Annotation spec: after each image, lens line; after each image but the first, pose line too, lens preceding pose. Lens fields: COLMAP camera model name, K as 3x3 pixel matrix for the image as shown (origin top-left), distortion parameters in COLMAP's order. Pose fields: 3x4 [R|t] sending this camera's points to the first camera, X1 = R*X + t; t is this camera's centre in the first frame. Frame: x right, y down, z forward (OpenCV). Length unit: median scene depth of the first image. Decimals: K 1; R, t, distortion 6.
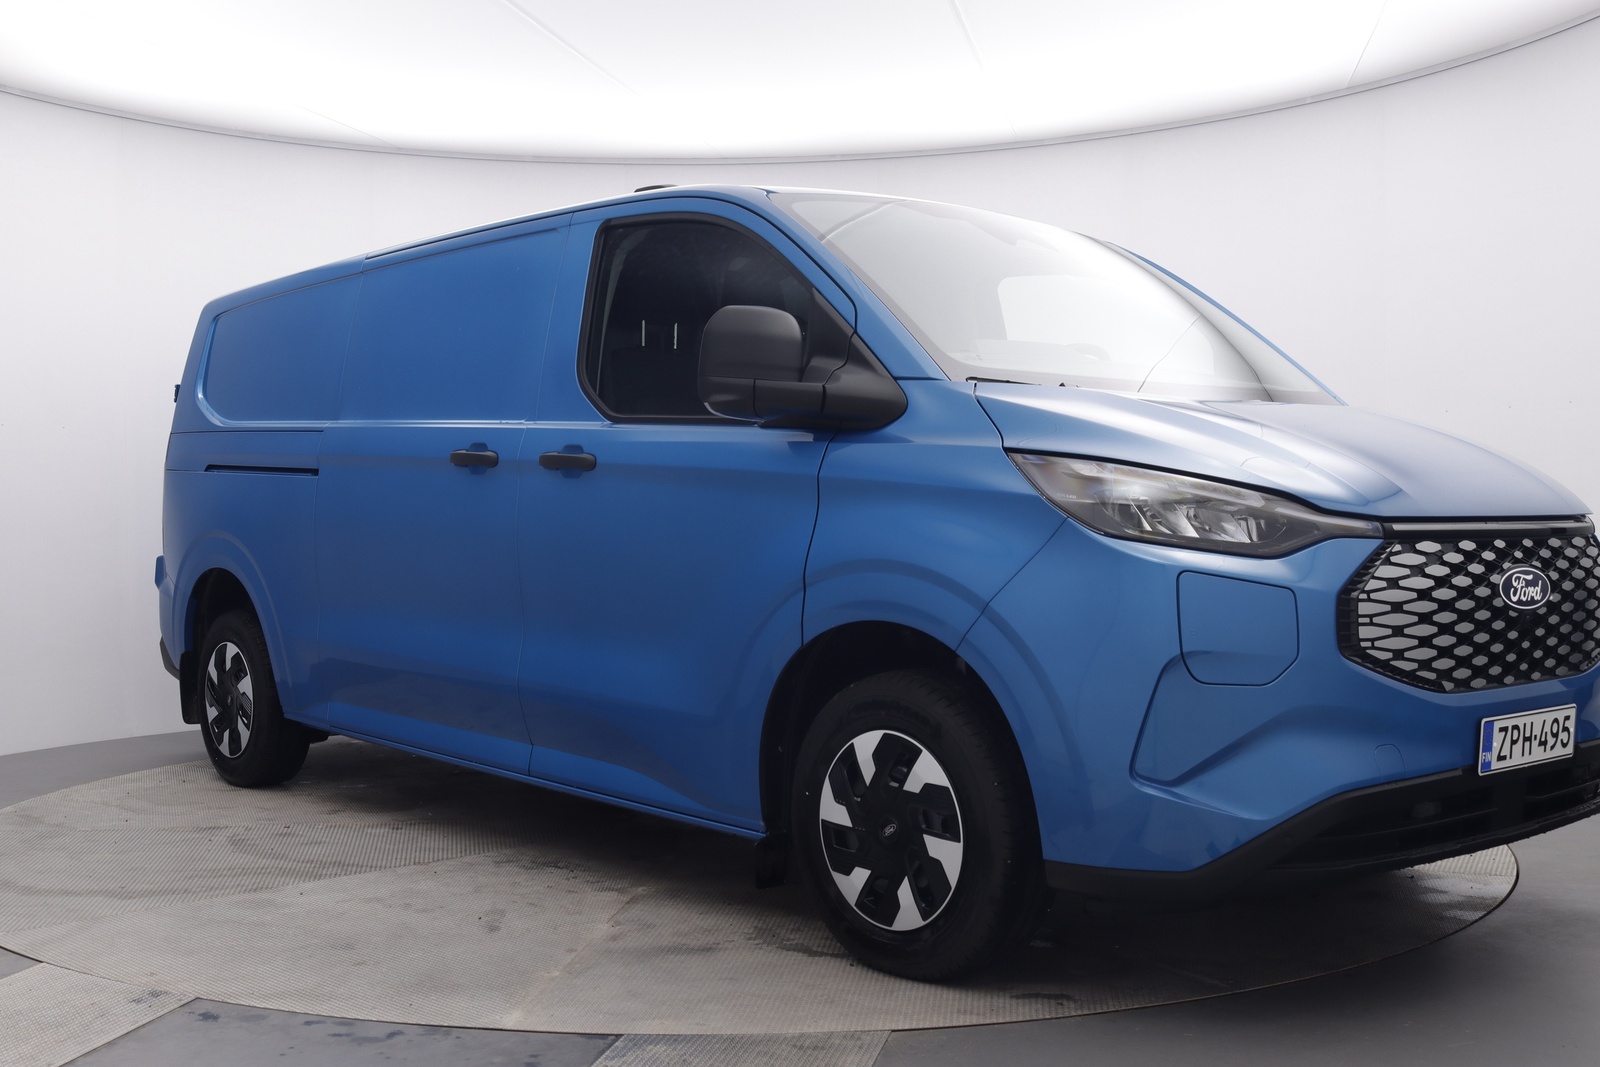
lens RADIAL K [[2143.7, 0, 800.0], [0, 2143.7, 533.5], [0, 0, 1]] dist [-0.273316, -0.059252]
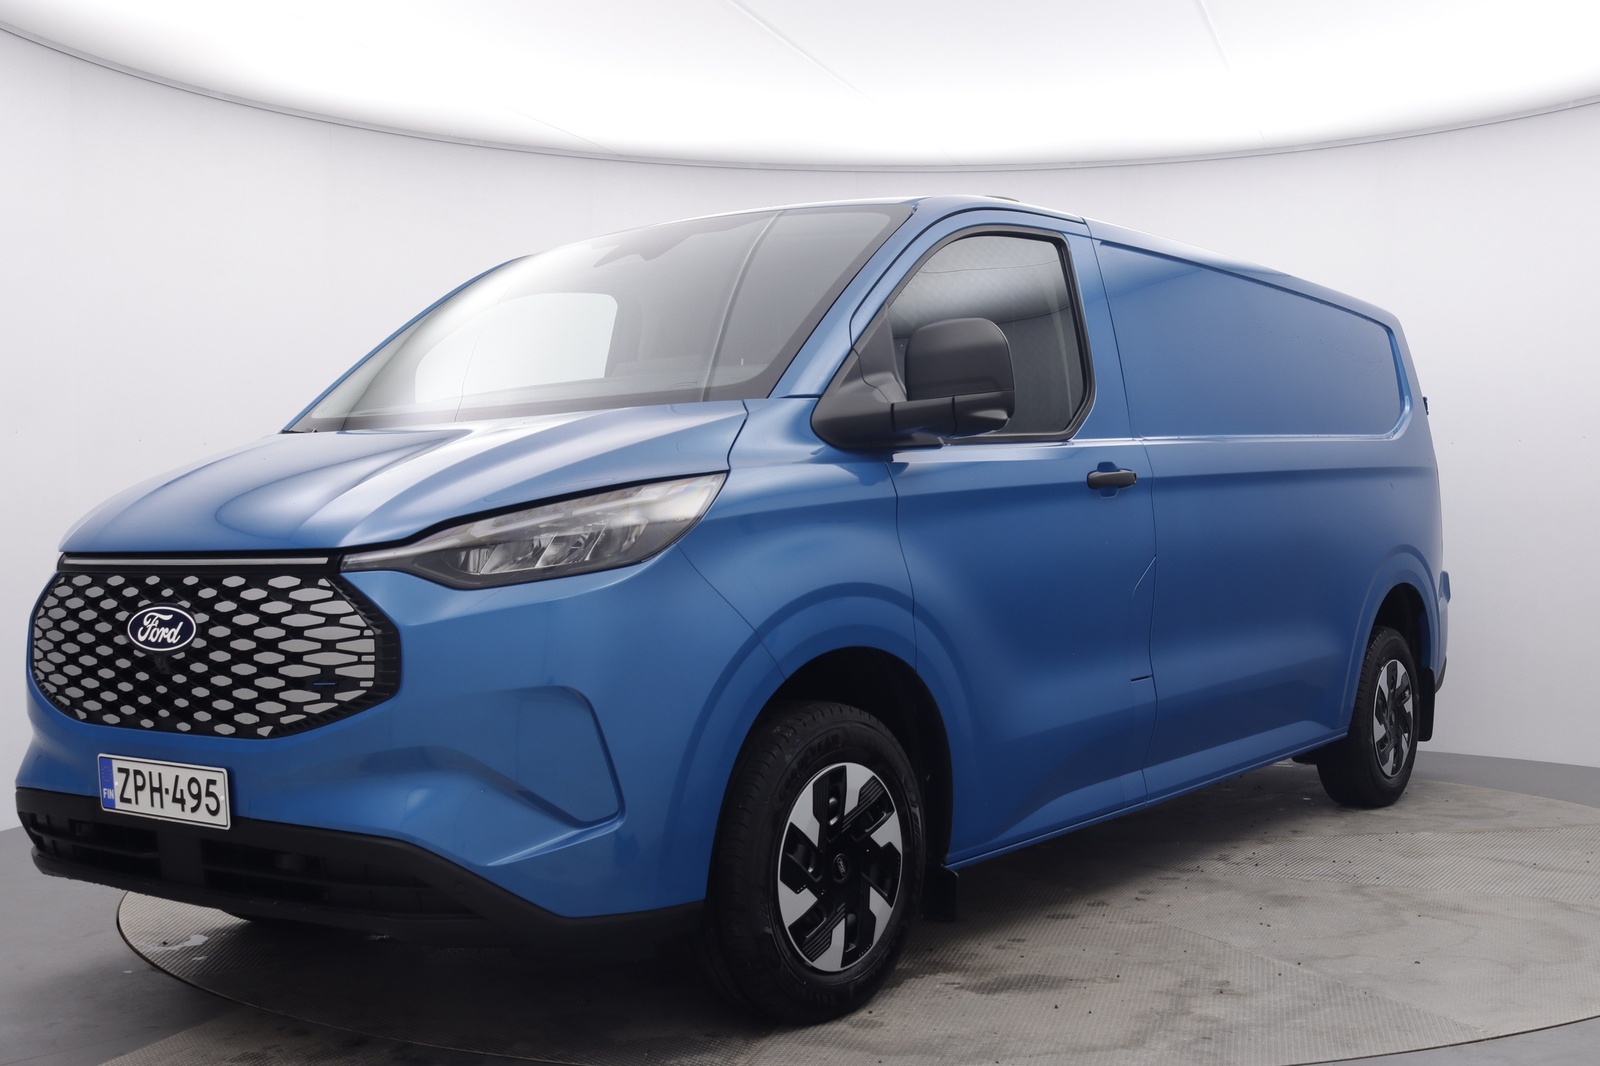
lens RADIAL K [[2143.7, 0, 800.0], [0, 2143.7, 533.0], [0, 0, 1]] dist [-0.273316, -0.059252]
pose [[0.169308, 0.000650, -0.985563, 1.343819], [0.001667, 0.999998, 0.000946, -0.017372], [0.985562, -0.001803, 0.169307, 1.140155]]
